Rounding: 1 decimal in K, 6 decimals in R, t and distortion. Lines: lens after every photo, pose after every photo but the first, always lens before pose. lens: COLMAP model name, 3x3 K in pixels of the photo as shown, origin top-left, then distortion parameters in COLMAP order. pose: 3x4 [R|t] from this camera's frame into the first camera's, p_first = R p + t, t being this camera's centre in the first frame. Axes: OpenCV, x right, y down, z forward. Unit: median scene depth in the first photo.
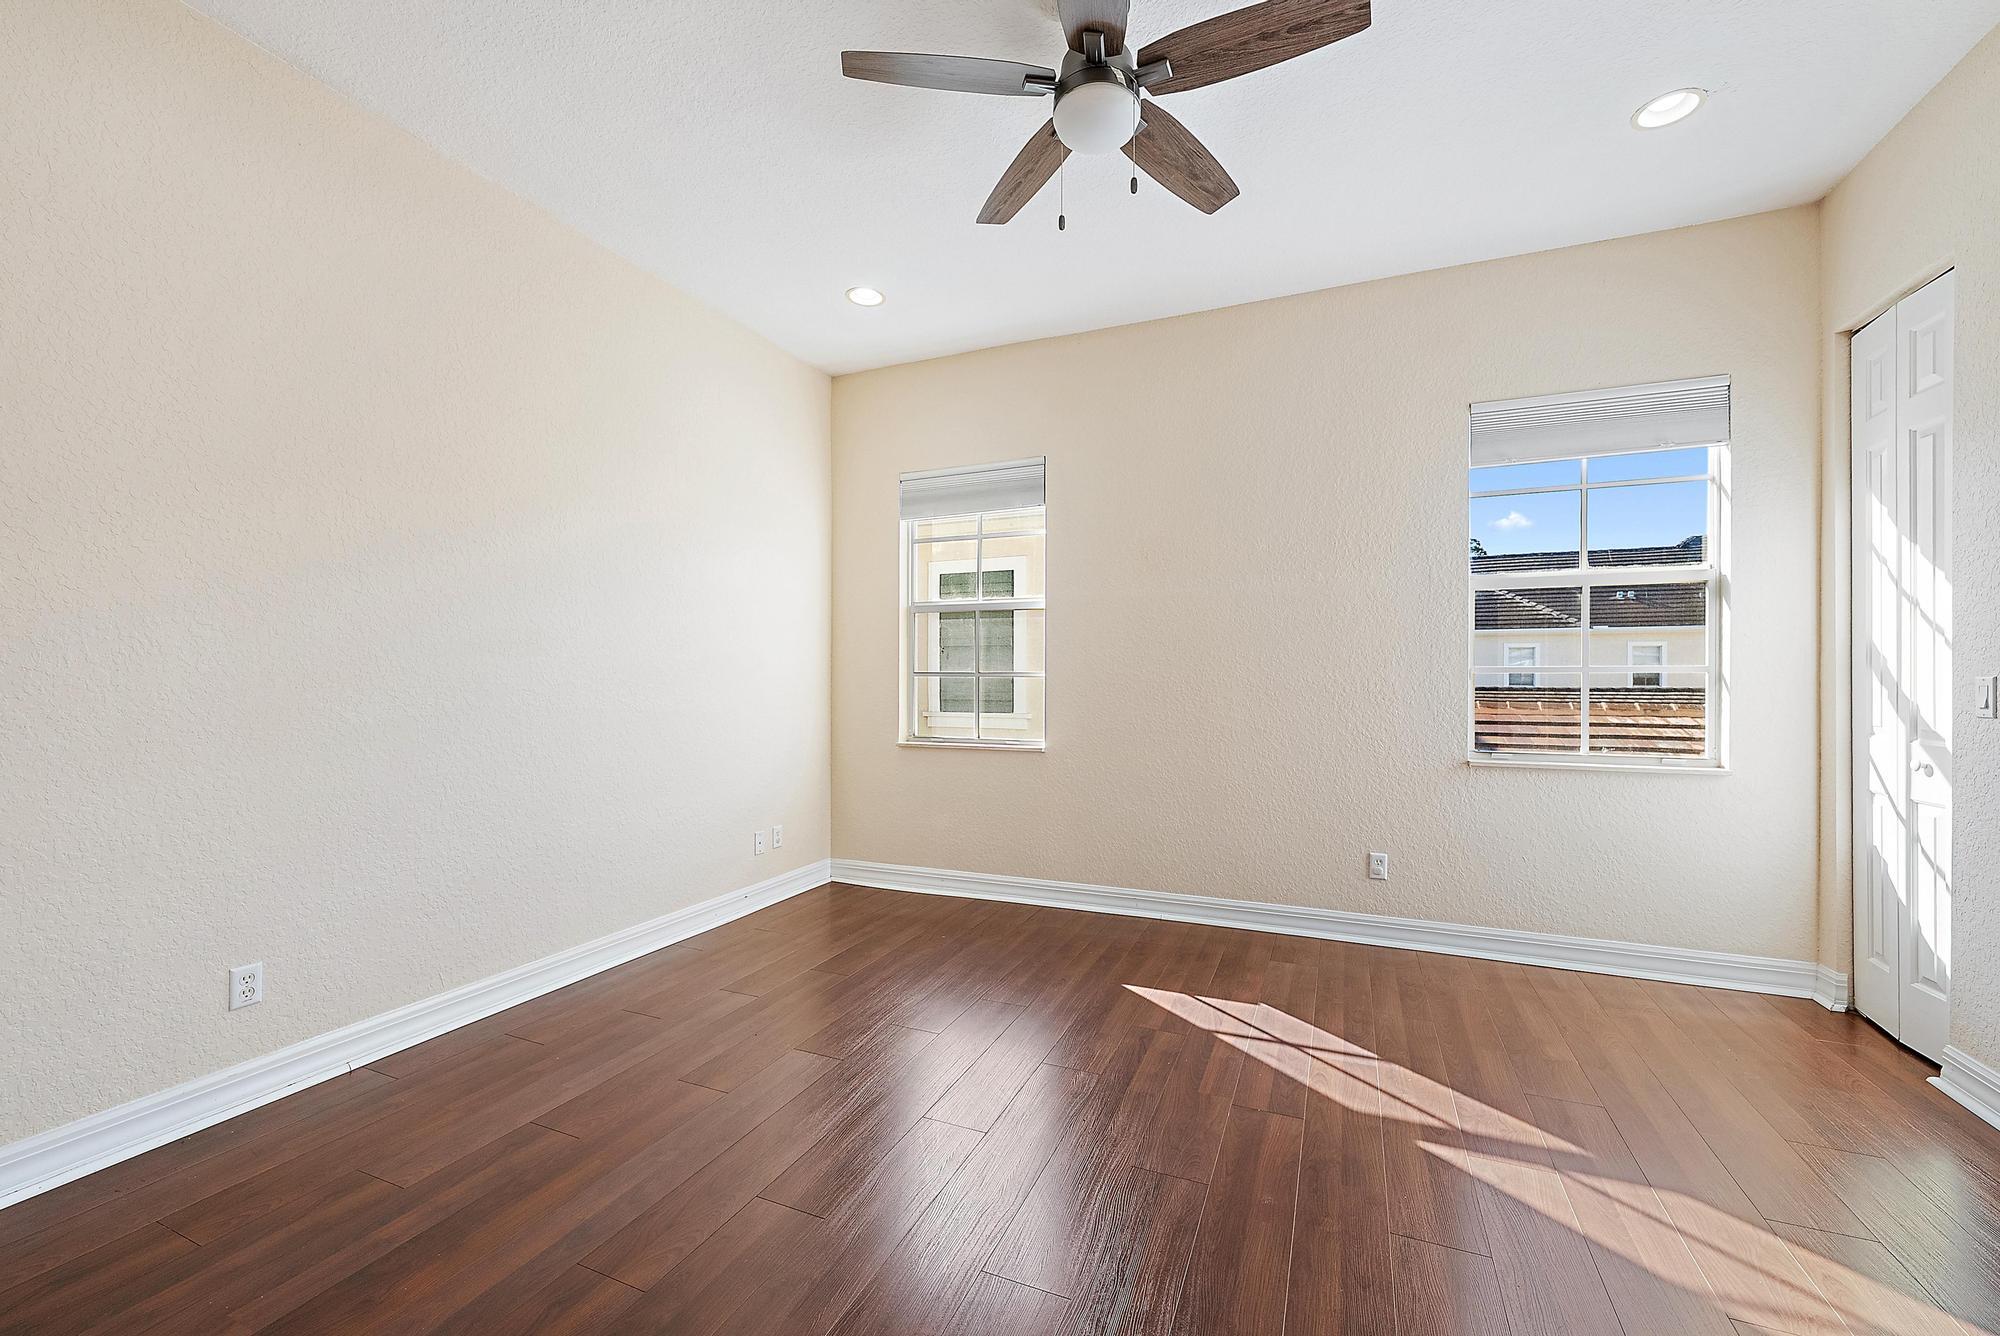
lens RADIAL K [[796.4, 0, 998.2], [0, 796.4, 668.6], [0, 0, 1]] dist [-0.002128, -0.000169]
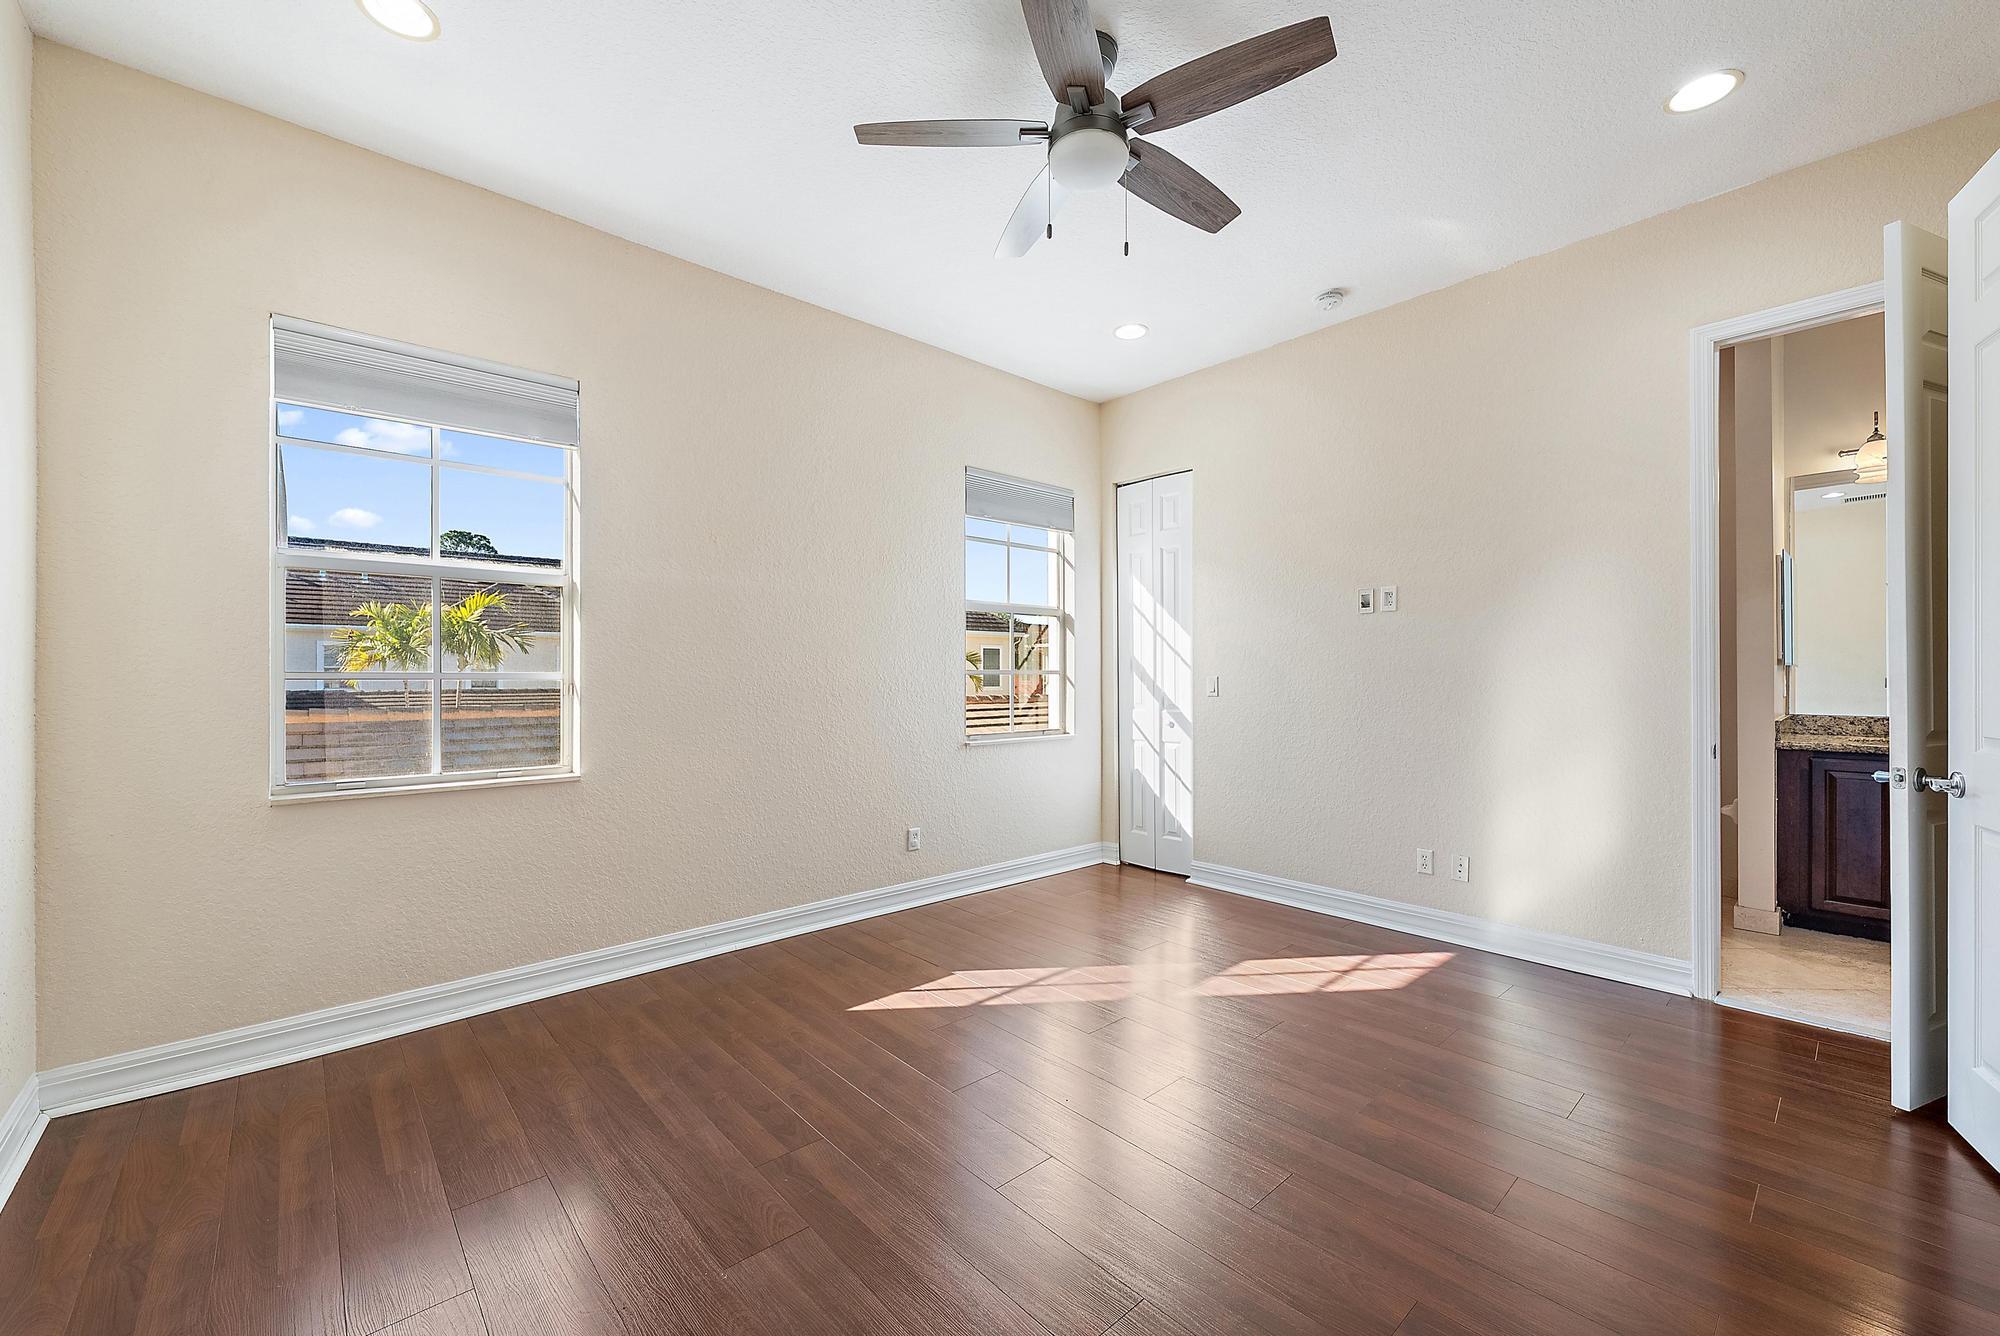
lens RADIAL K [[796.4, 0, 999.4], [0, 796.4, 675.7], [0, 0, 1]] dist [-0.002128, -0.000169]
pose [[0.411484, 0.001209, 0.911416, -0.715578], [-0.004401, 0.999990, 0.000660, 0.007196], [-0.911406, -0.004282, 0.411485, 0.532007]]
